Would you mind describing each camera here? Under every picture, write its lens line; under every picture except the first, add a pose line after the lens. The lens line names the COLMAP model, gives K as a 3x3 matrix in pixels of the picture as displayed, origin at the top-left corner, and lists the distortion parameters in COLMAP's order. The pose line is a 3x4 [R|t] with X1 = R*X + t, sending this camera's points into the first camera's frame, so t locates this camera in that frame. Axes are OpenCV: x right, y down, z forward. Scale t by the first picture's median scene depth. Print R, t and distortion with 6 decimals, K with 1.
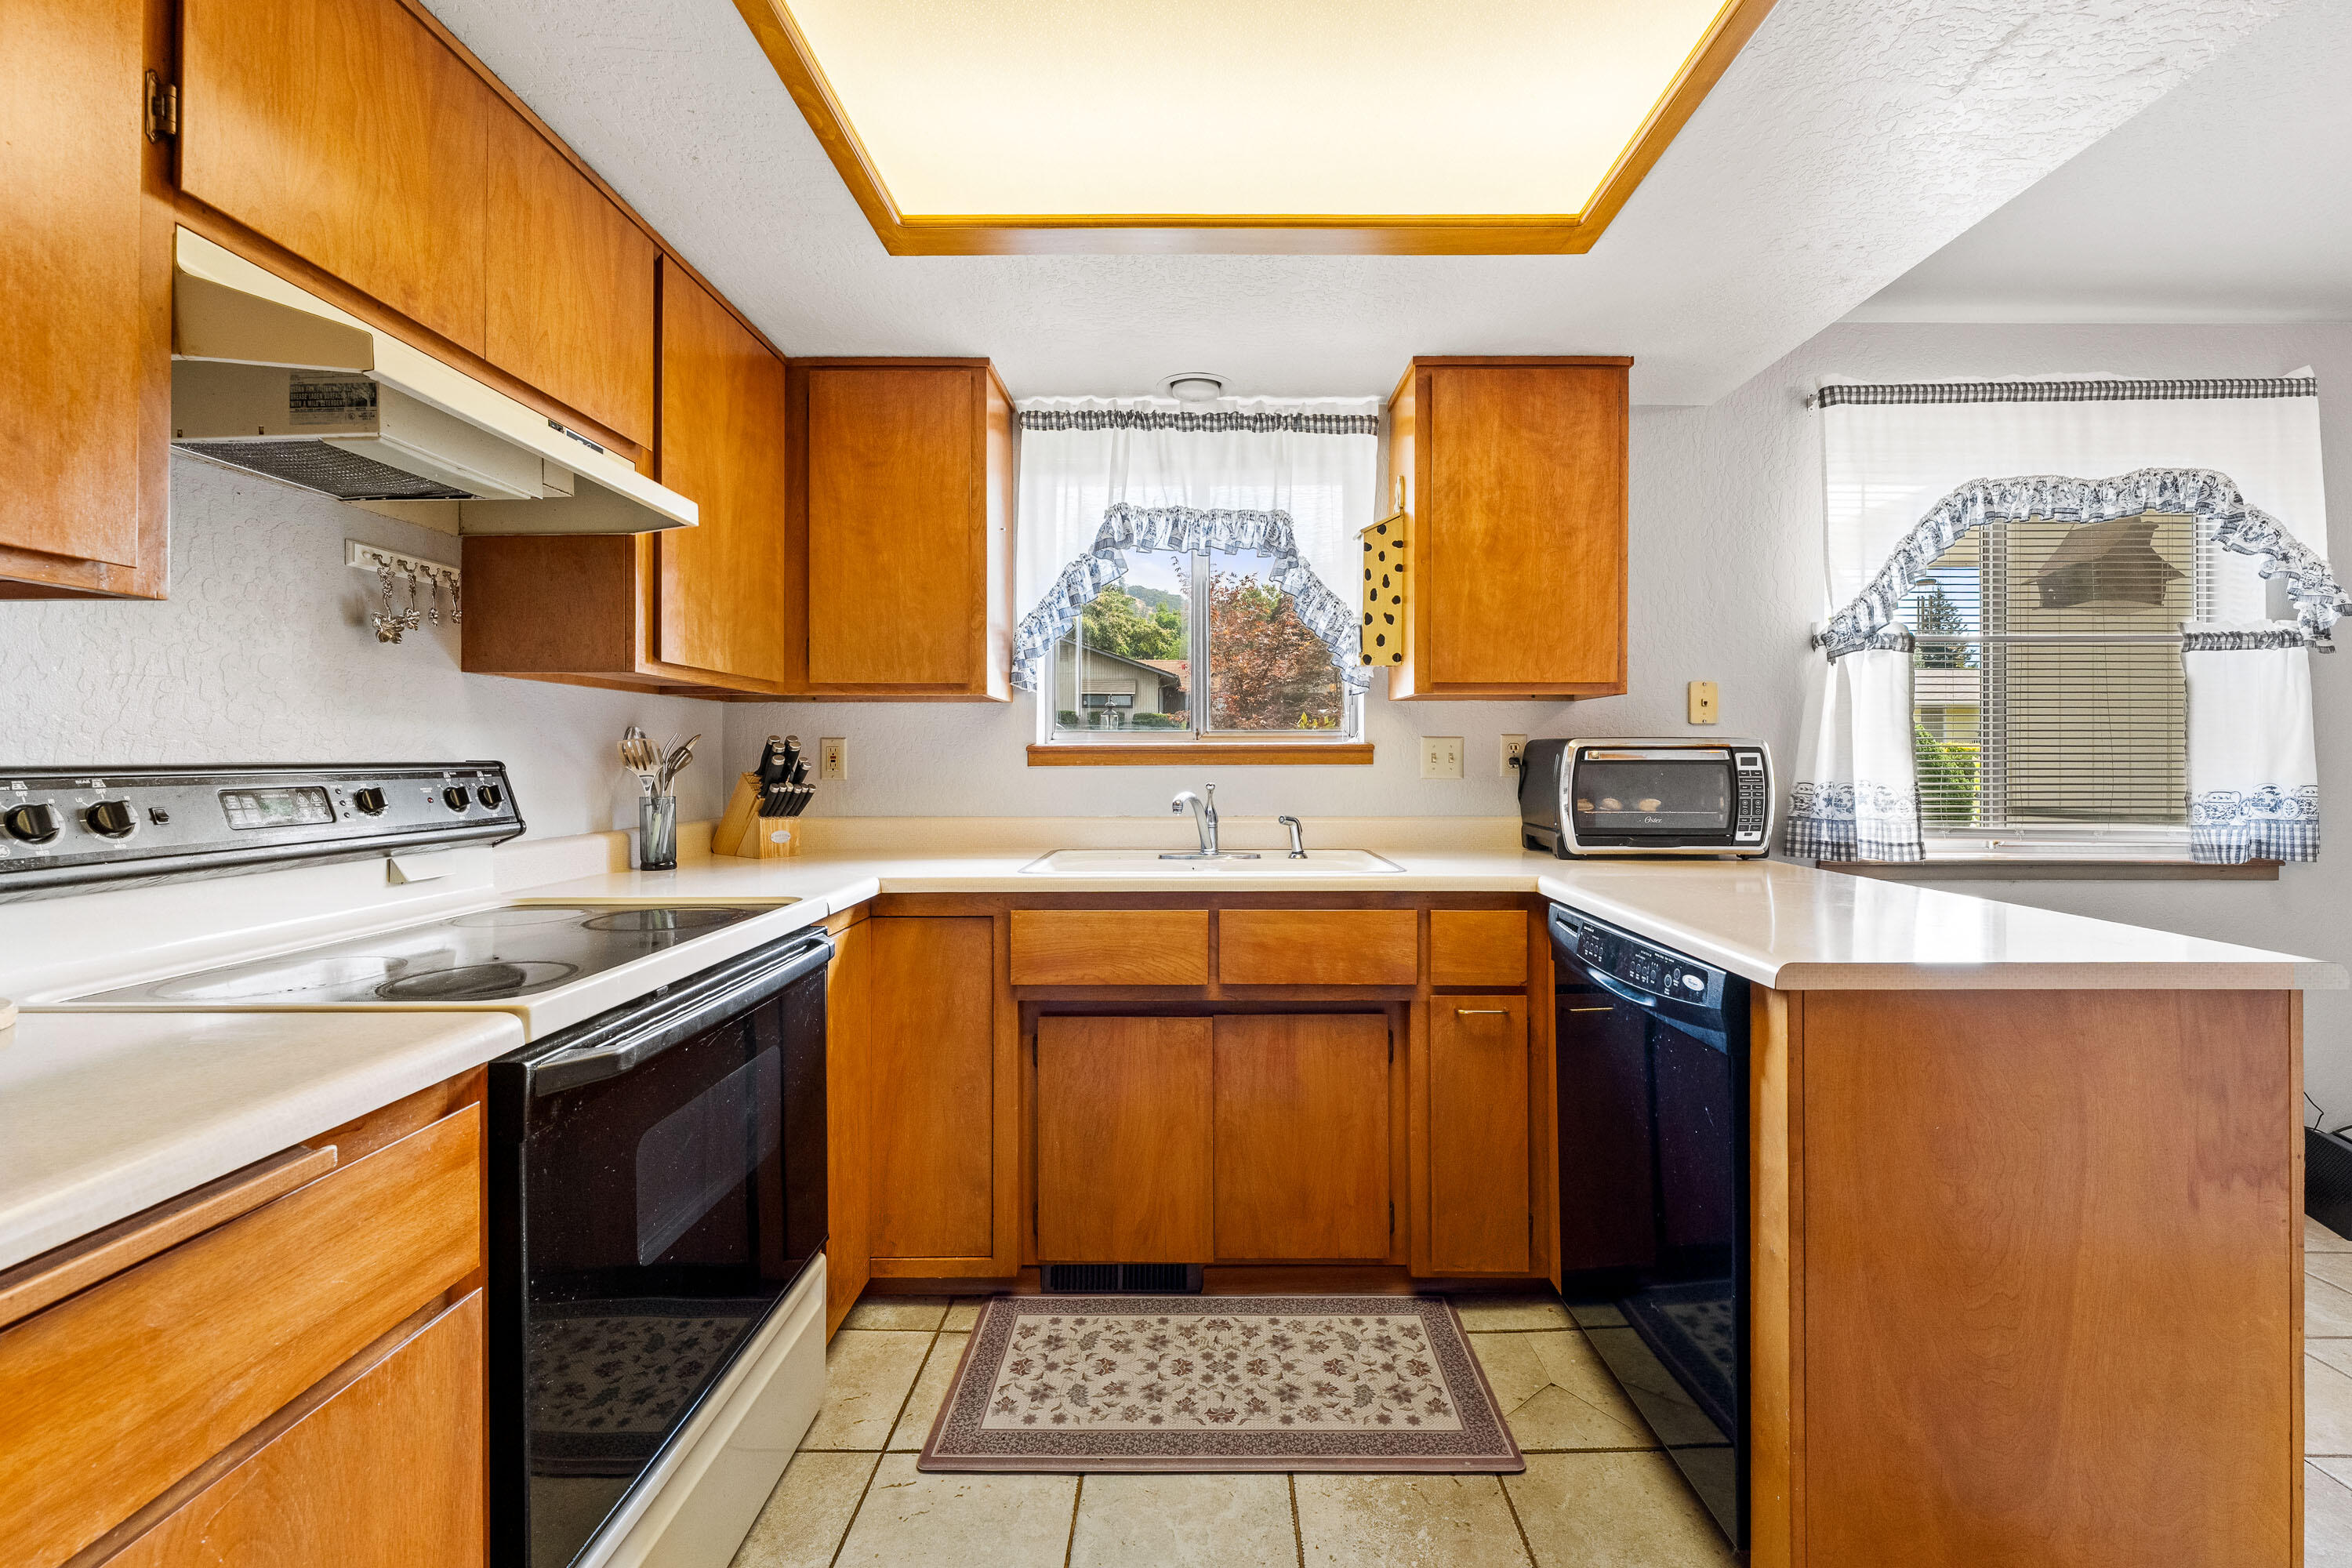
lens RADIAL K [[965.2, 0, 1198.5], [0, 965.2, 755.6], [0, 0, 1]] dist [-0.001403, -0.000239]
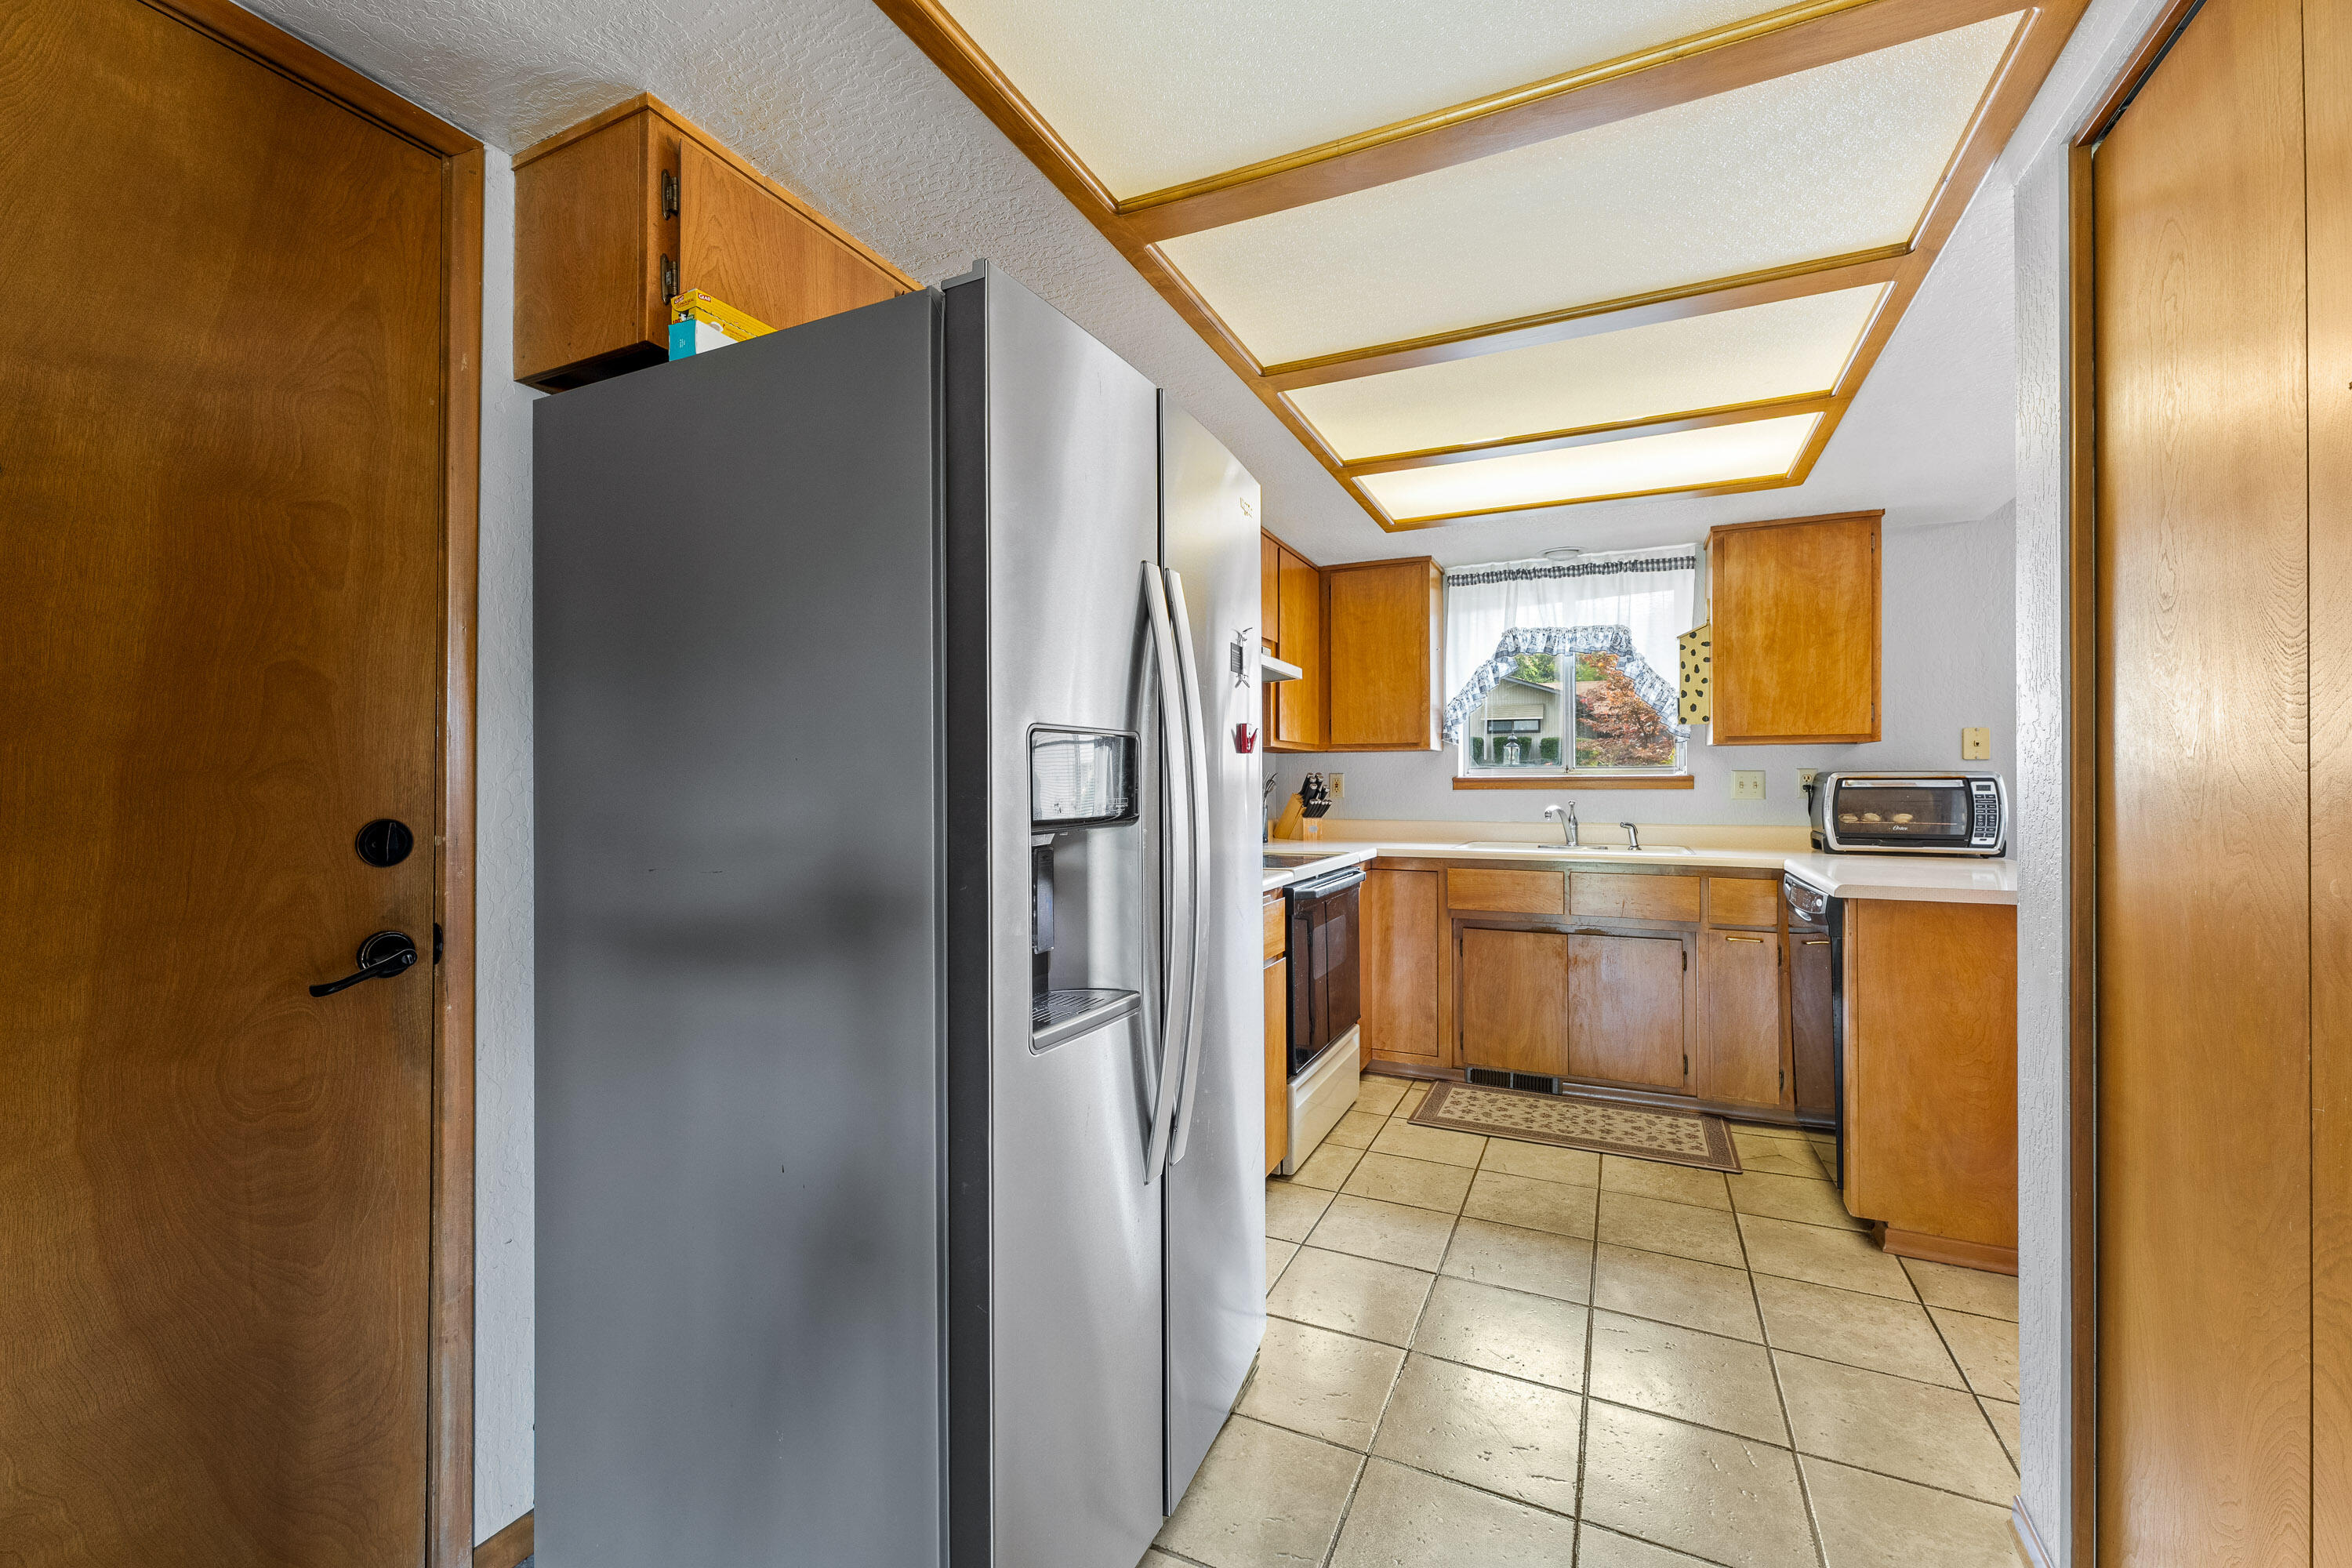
lens RADIAL K [[940.6, 0, 1173.2], [0, 940.6, 776.3], [0, 0, 1]] dist [-0.000672, -0.000126]
pose [[0.903874, -0.003672, -0.427783, 0.087527], [0.001736, 0.999986, -0.004915, -0.006168], [0.427795, 0.003700, 0.903868, -0.737741]]
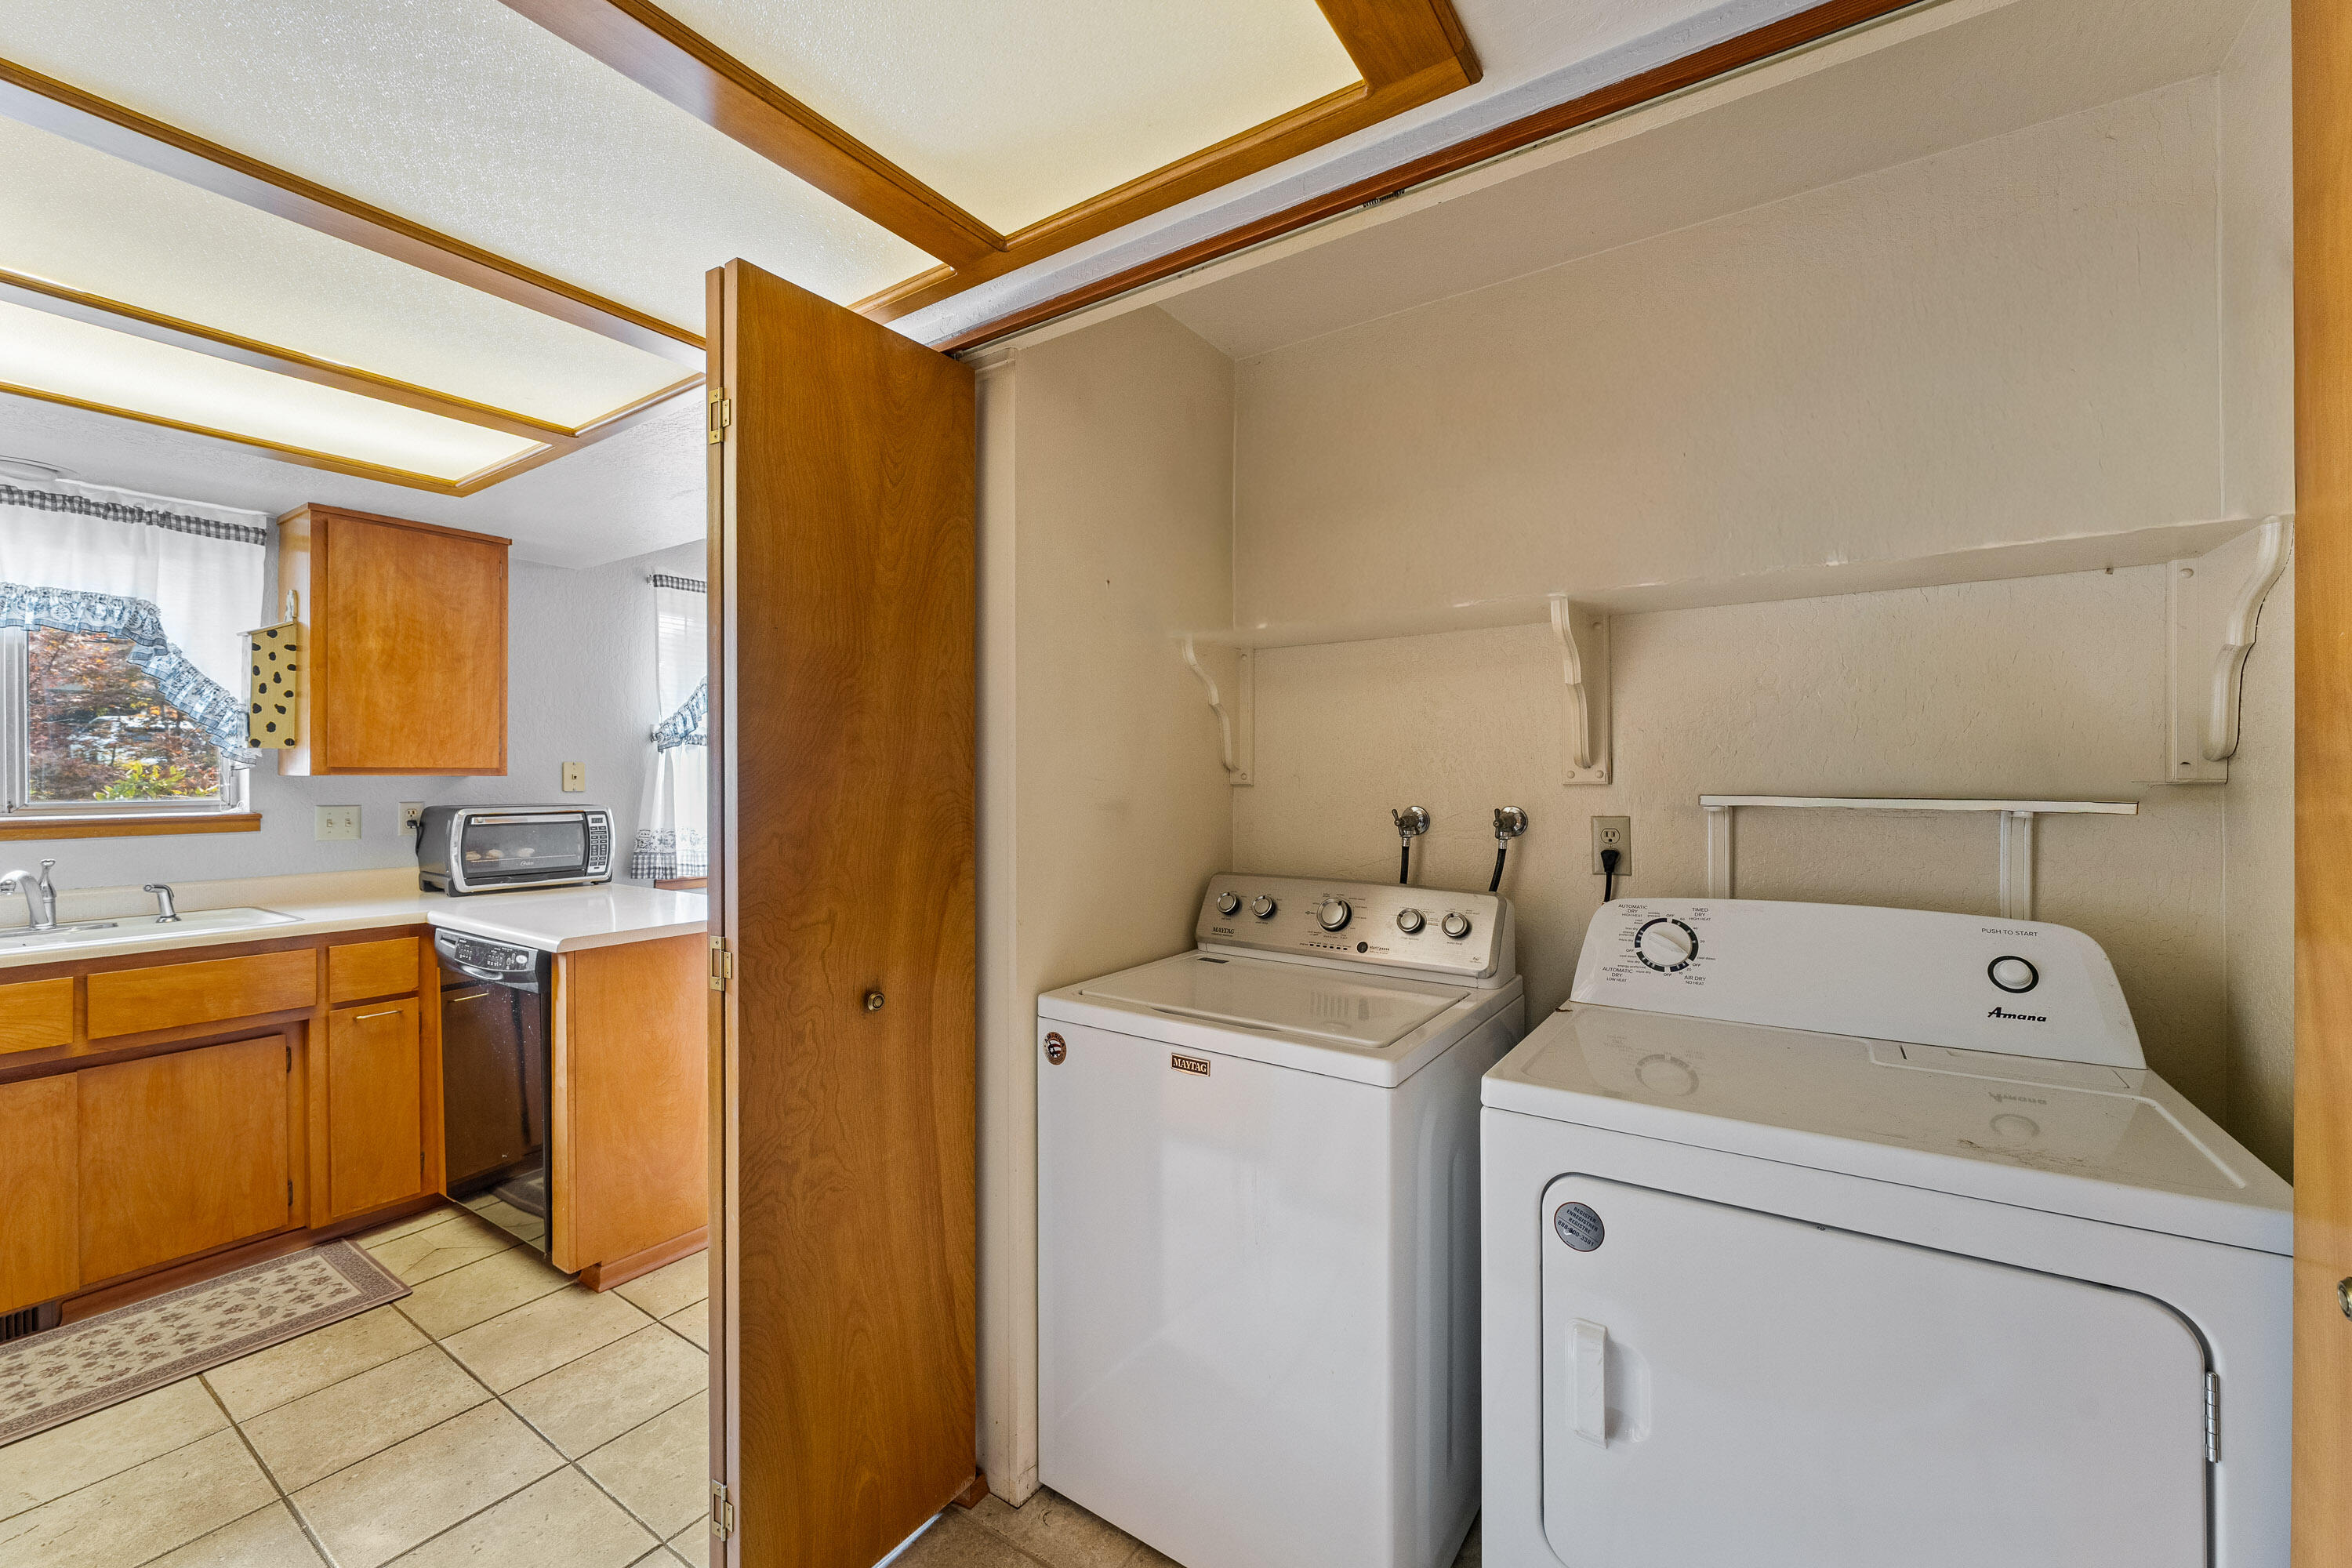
lens RADIAL K [[940.6, 0, 1173.2], [0, 940.6, 776.3], [0, 0, 1]] dist [-0.000672, -0.000126]
pose [[0.556977, -0.001776, 0.830526, -0.160969], [0.000056, 0.999998, 0.002101, -0.066473], [-0.830528, -0.001124, 0.556976, -0.590514]]
